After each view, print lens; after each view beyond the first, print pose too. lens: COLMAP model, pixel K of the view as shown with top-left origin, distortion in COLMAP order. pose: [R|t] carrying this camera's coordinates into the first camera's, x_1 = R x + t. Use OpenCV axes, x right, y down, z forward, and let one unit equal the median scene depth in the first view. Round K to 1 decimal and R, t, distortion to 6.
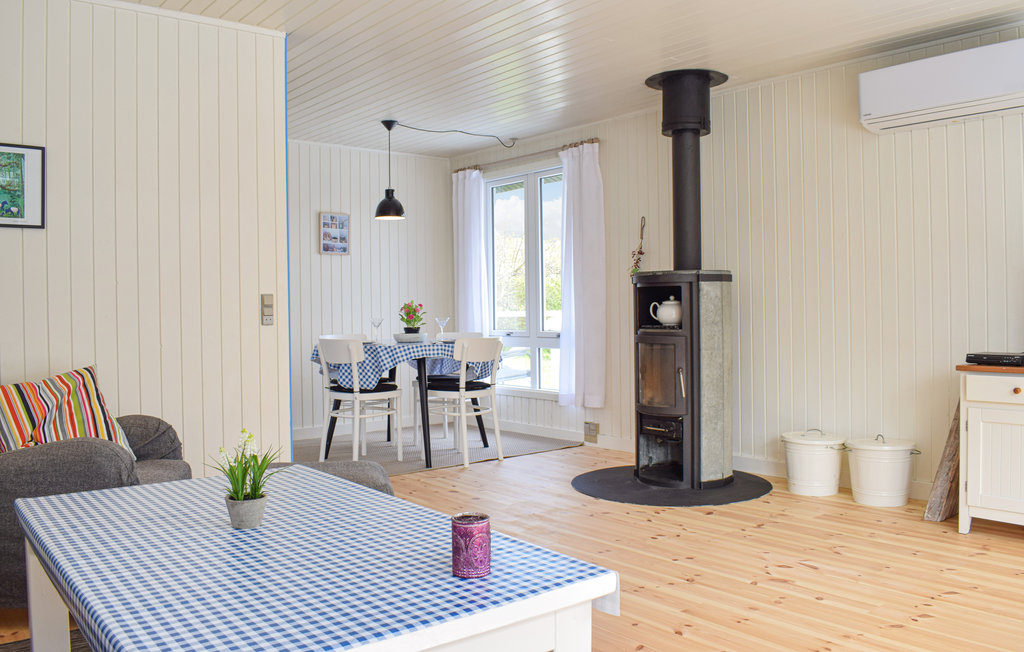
lens RADIAL K [[805.2, 0, 507.9], [0, 805.2, 316.3], [0, 0, 1]] dist [-0.080476, 0.007422]
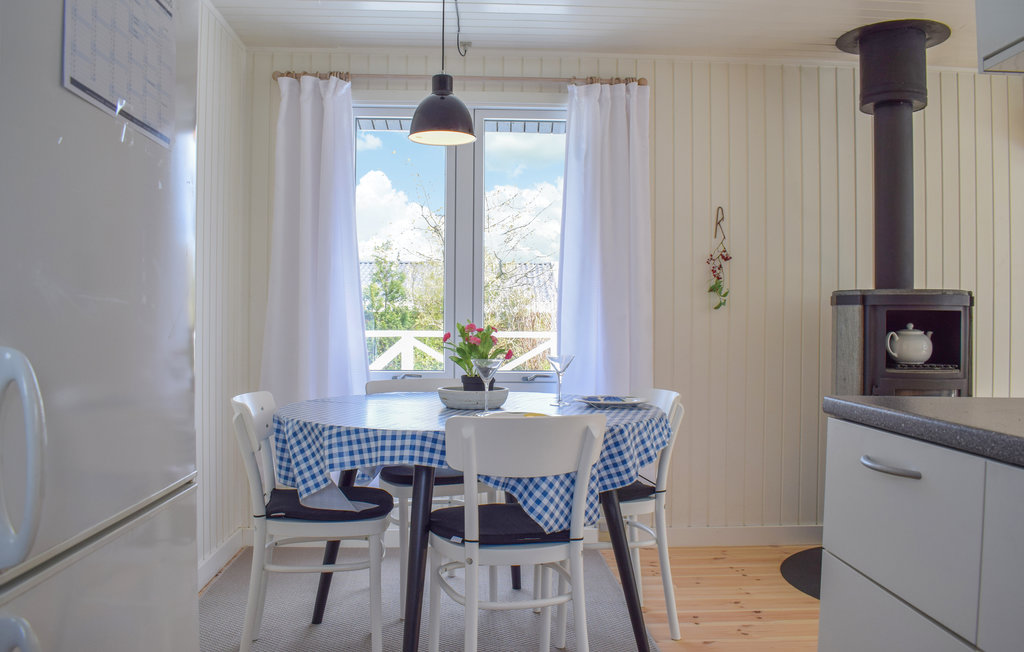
lens RADIAL K [[805.2, 0, 507.9], [0, 805.2, 316.3], [0, 0, 1]] dist [-0.080476, 0.007422]
pose [[0.620747, 0.021365, 0.783720, -0.481577], [-0.007508, 0.999745, -0.021308, -0.011181], [-0.783975, 0.007343, 0.620749, 0.691683]]
